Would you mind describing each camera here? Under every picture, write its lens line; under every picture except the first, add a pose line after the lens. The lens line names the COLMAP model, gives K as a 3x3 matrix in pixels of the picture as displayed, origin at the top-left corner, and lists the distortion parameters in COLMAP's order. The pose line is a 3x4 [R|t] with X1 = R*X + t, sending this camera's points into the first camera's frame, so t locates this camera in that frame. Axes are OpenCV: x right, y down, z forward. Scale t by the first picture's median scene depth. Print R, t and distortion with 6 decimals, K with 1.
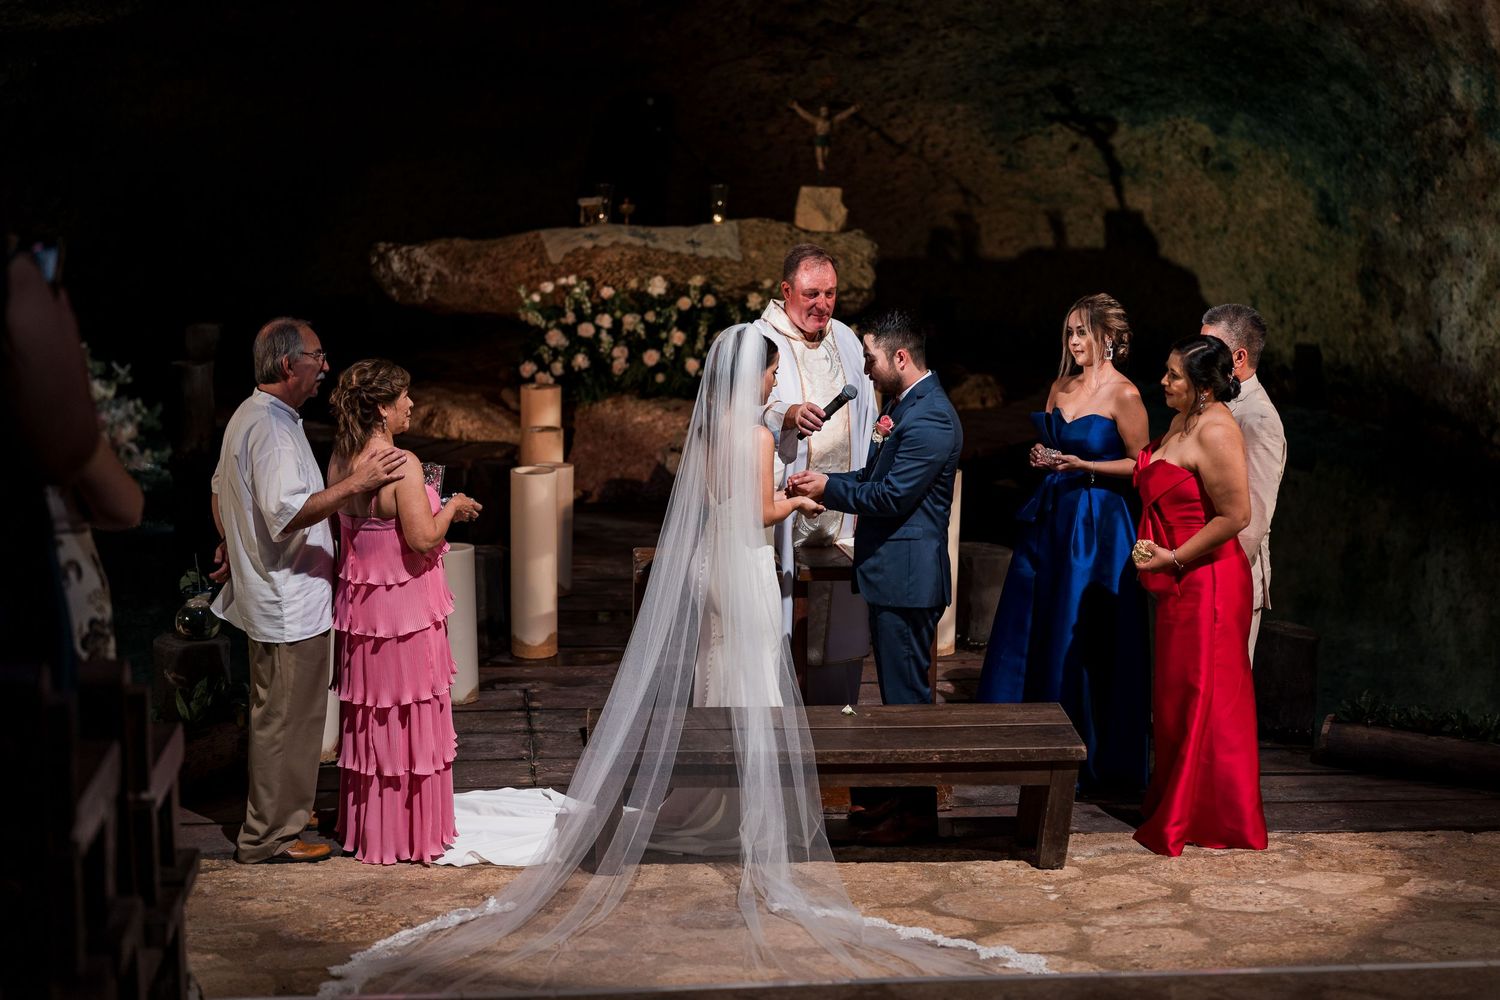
lens RADIAL K [[2429.4, 0, 842.8], [0, 2429.4, 420.0], [0, 0, 1]] dist [-0.003778, 0.076466]
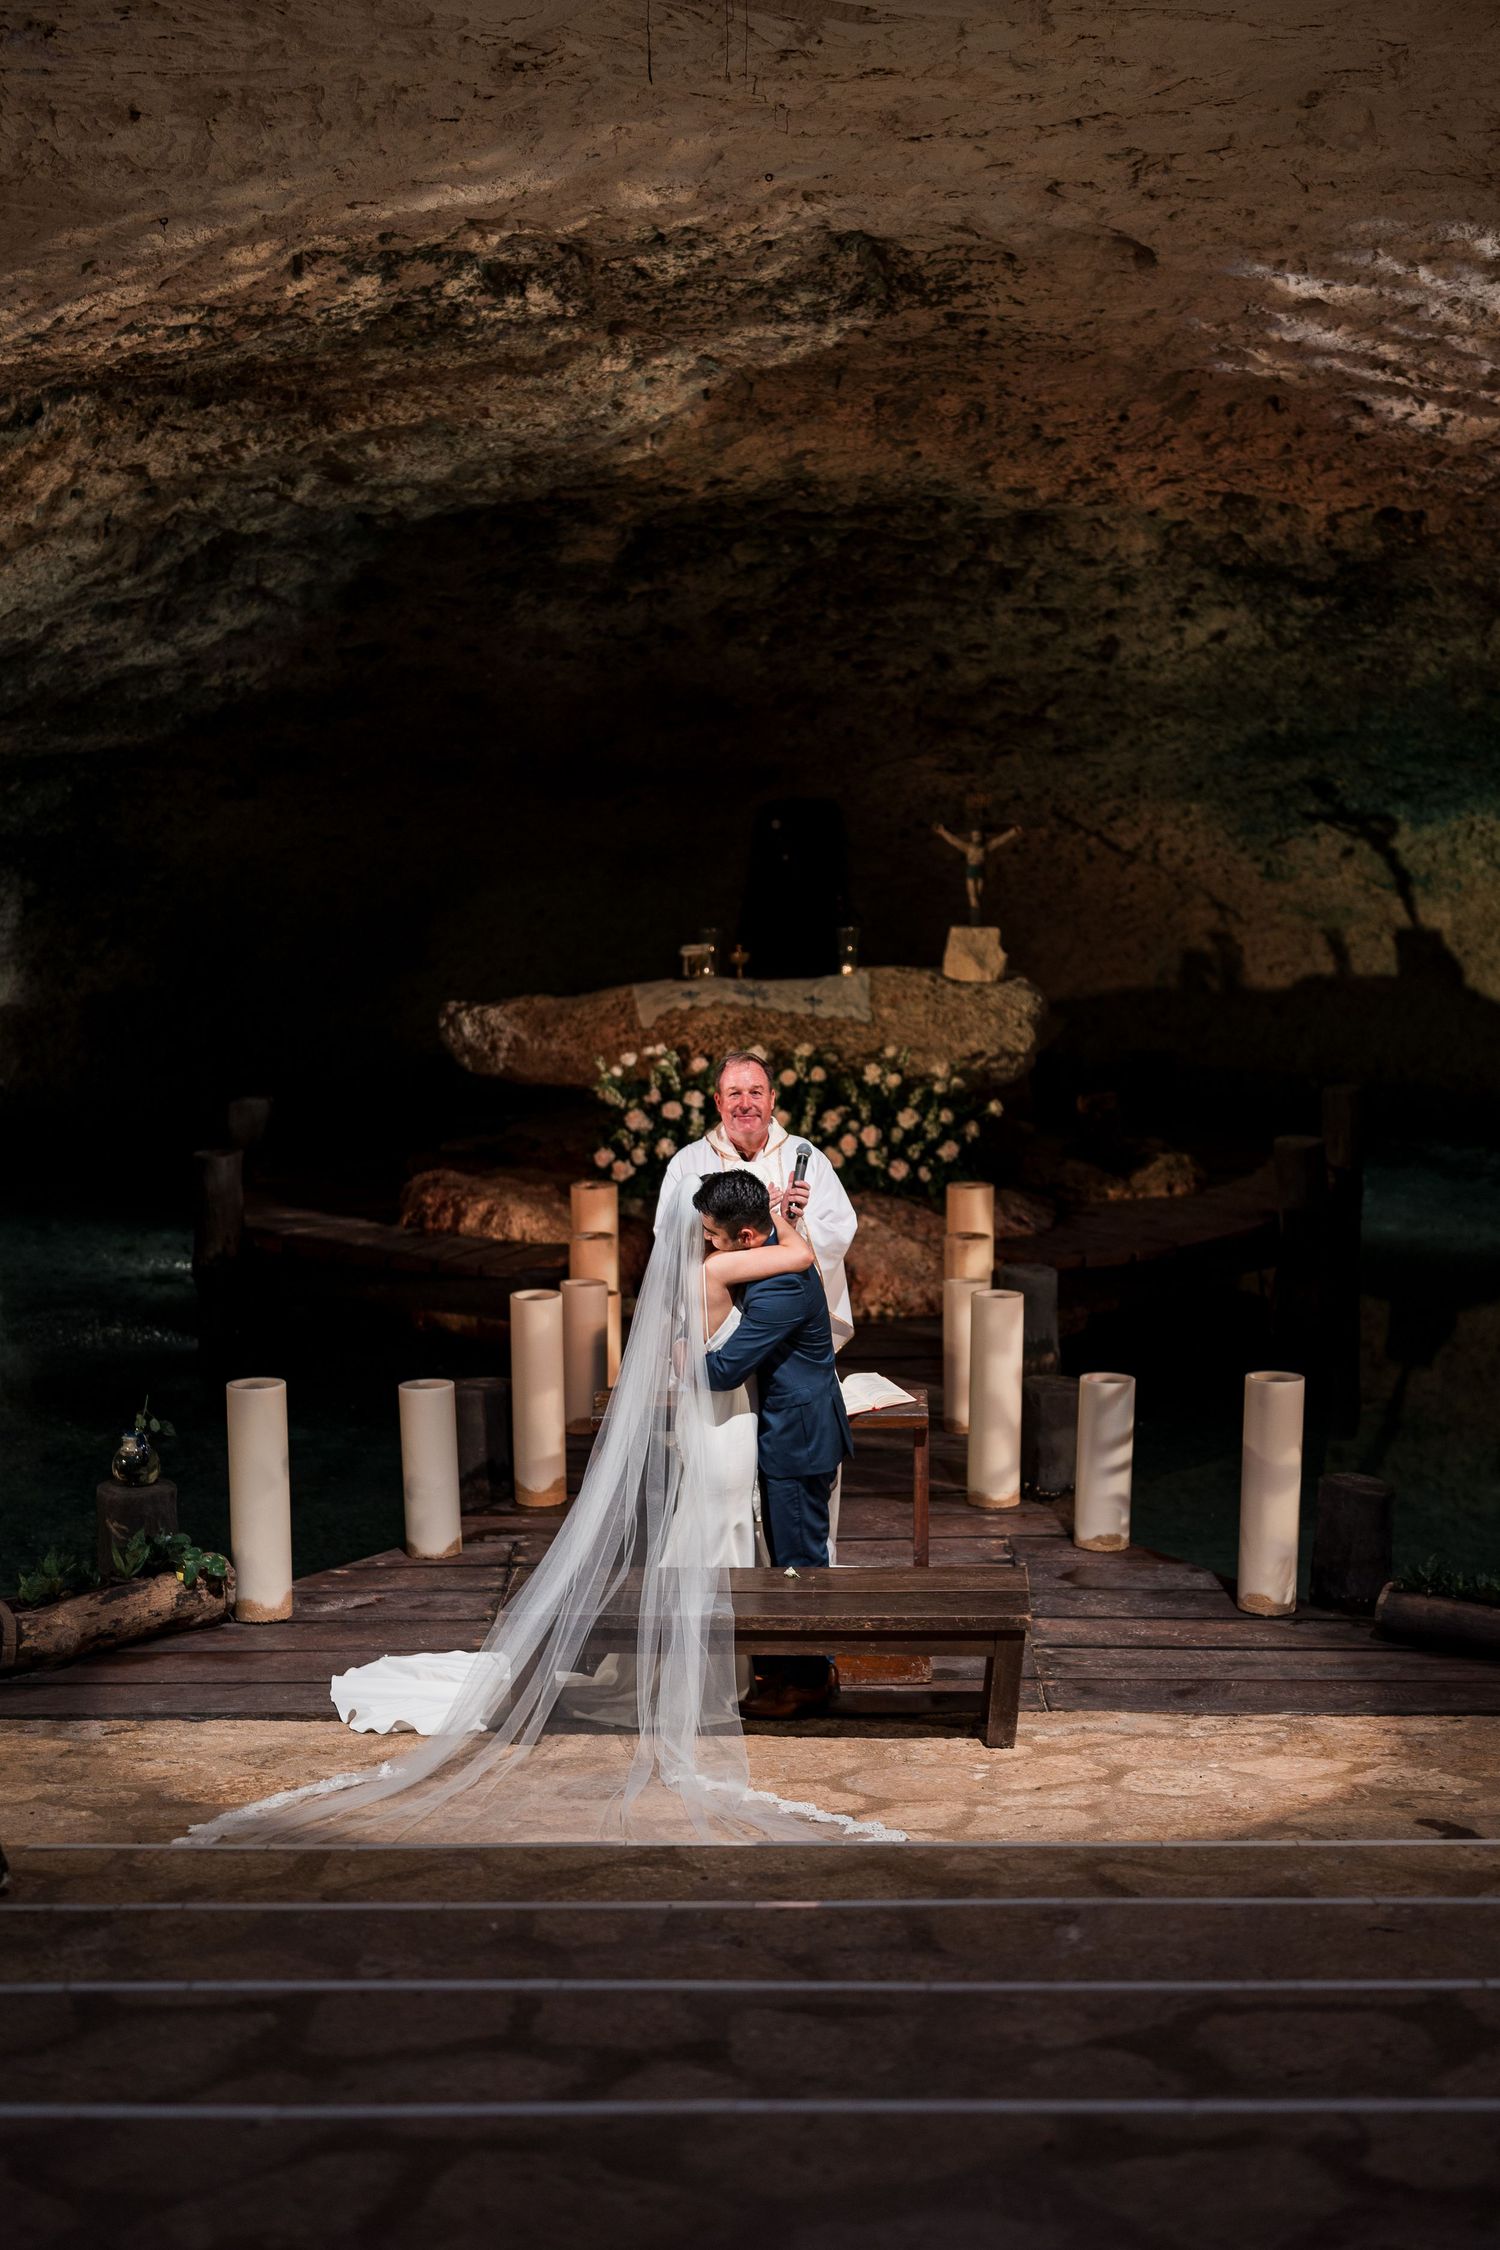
lens RADIAL K [[3378.5, 0, 808.2], [0, 3378.5, 1063.5], [0, 0, 1]] dist [-0.006863, 0.048913]
pose [[0.990195, -0.008451, -0.139434, 0.100853], [0.004983, 0.999670, -0.025207, -0.022590], [0.139601, 0.024266, 0.989910, -0.149999]]
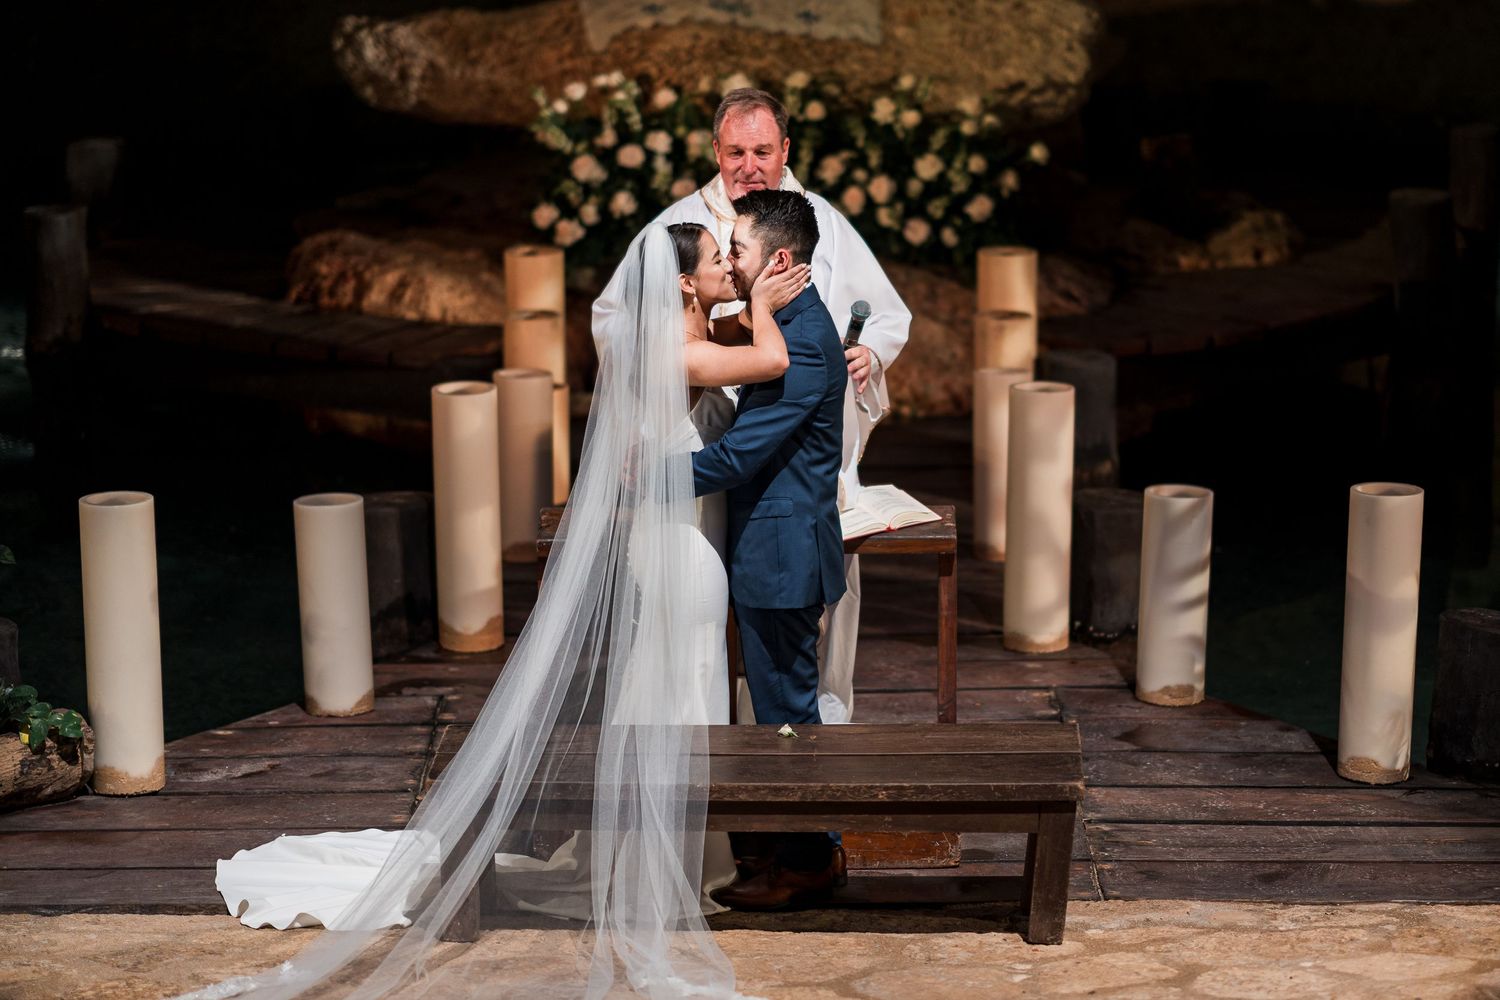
lens RADIAL K [[4303.4, 0, 887.3], [0, 4303.4, 469.2], [0, 0, 1]] dist [0.013807, -0.060226]
pose [[0.992960, 0.003089, -0.118406, 0.100674], [0.004242, 0.998091, 0.061611, -0.022808], [0.118371, -0.061679, 0.991052, -0.163763]]
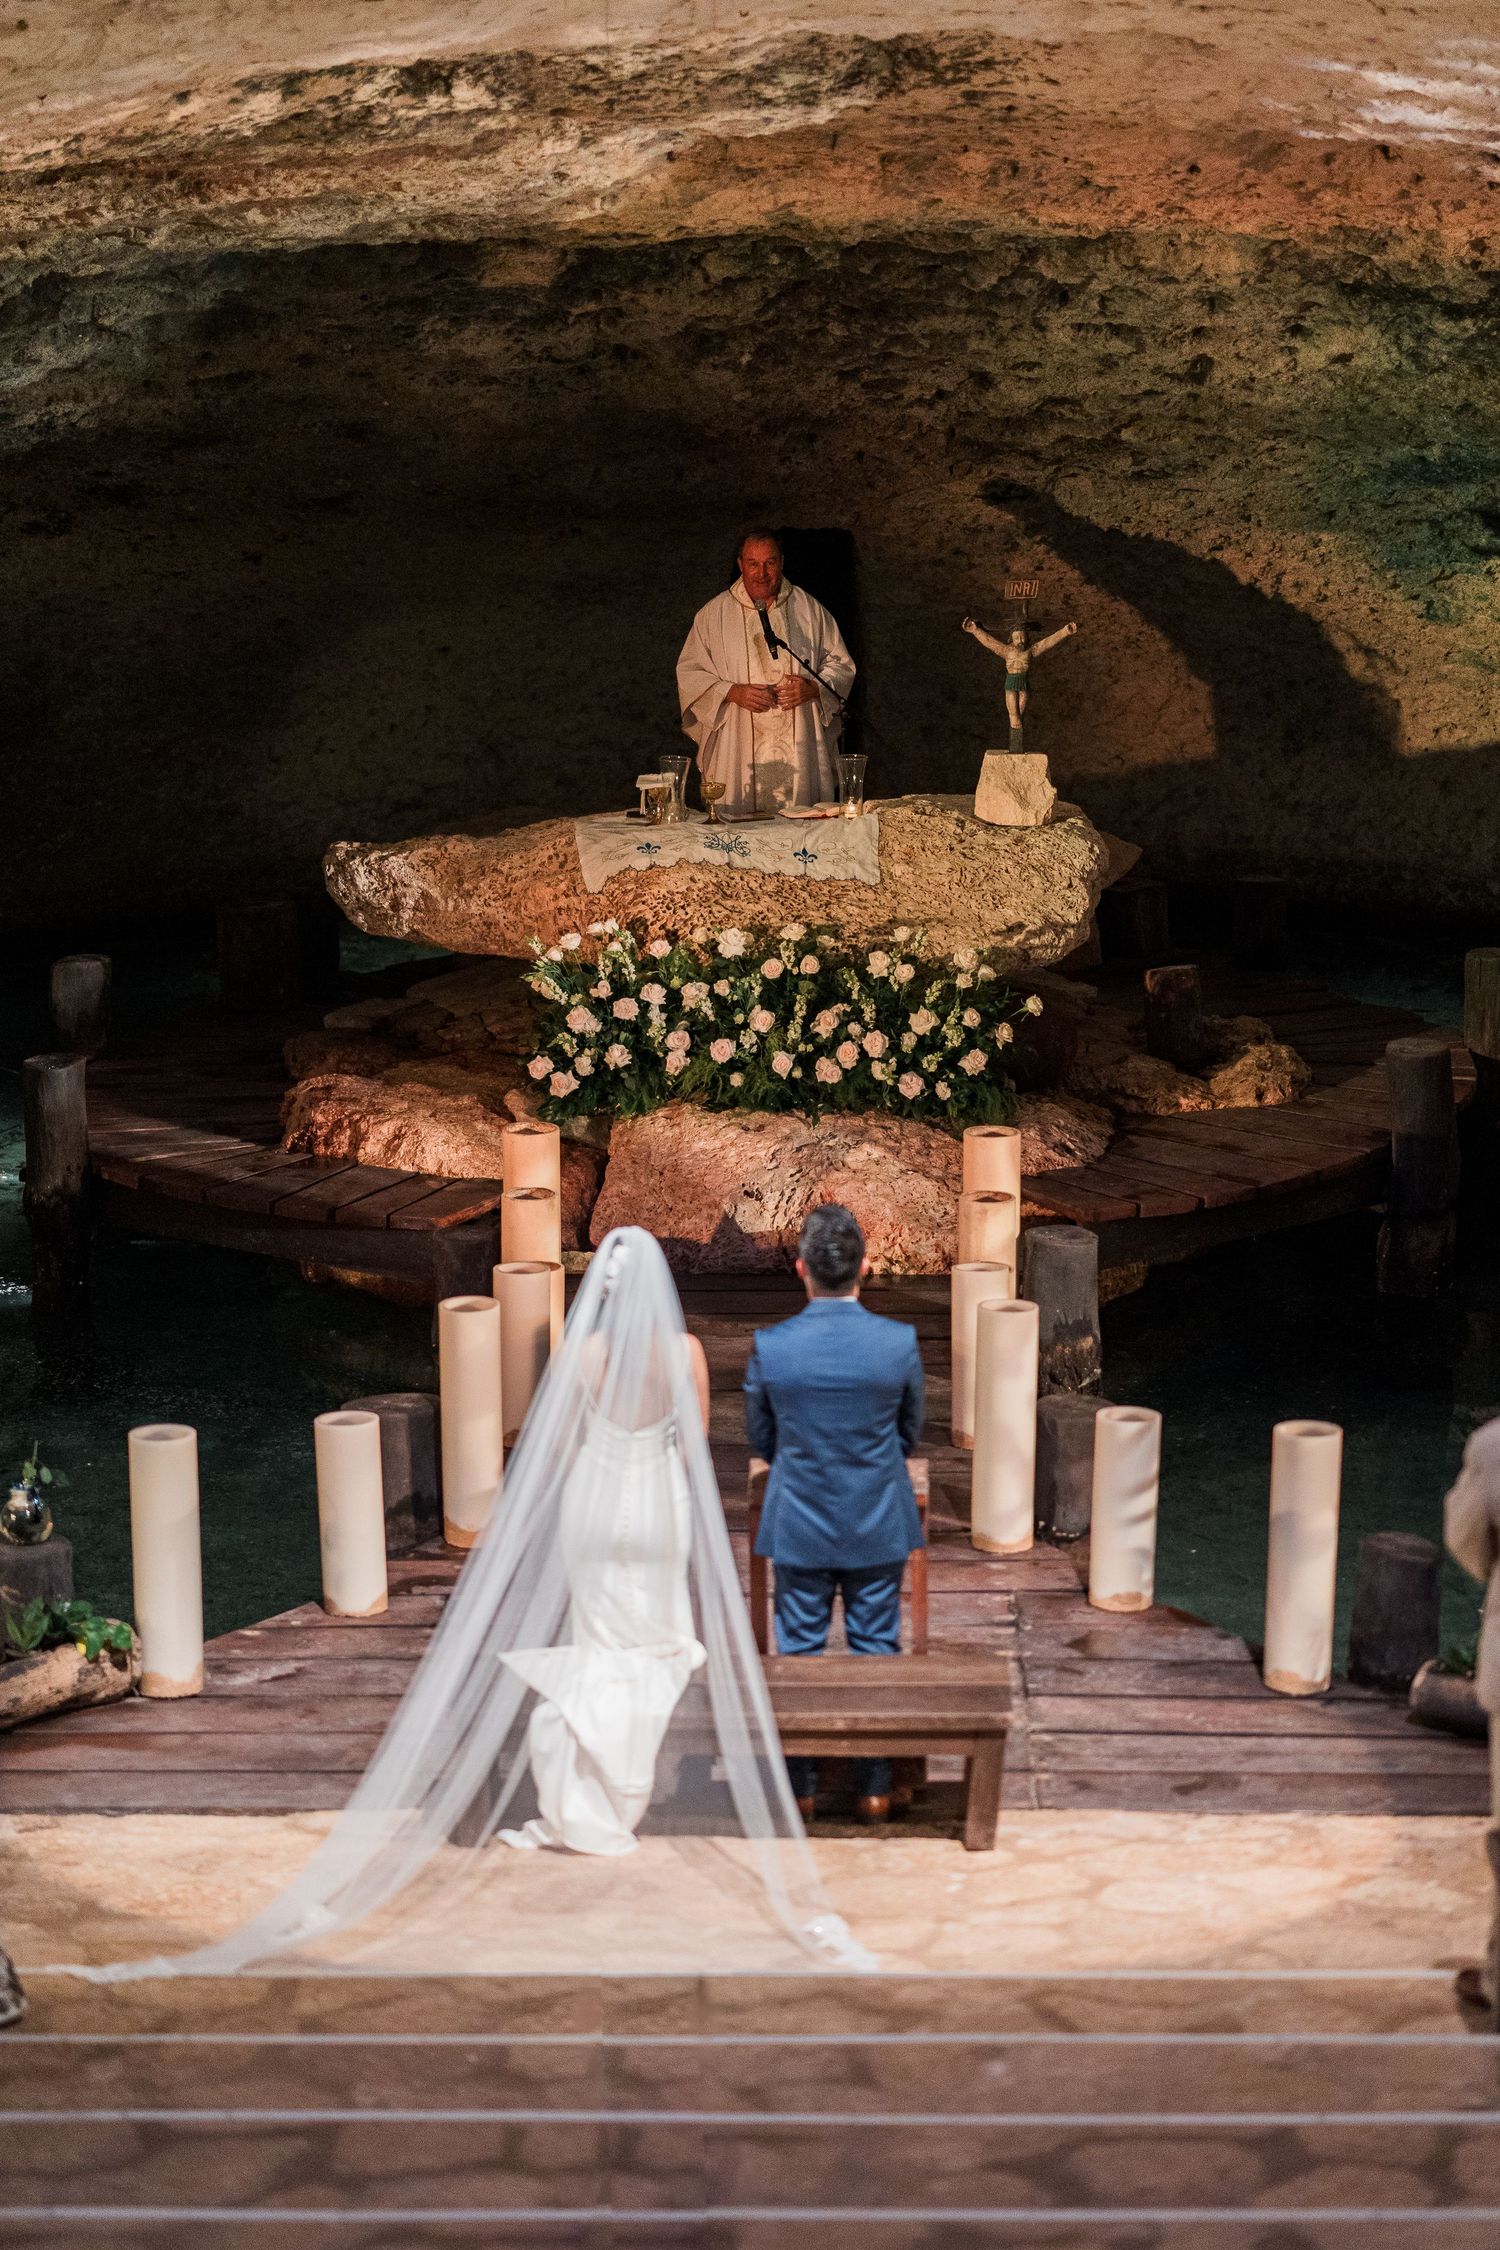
lens RADIAL K [[5578.7, 0, 833.2], [0, 5578.7, 1128.6], [0, 0, 1]] dist [-0.012293, 0.130113]
pose [[0.990031, 0.010547, -0.140454, 0.160865], [0.000176, 0.997099, 0.076115, -0.116496], [0.140850, -0.075381, 0.987157, -0.493592]]
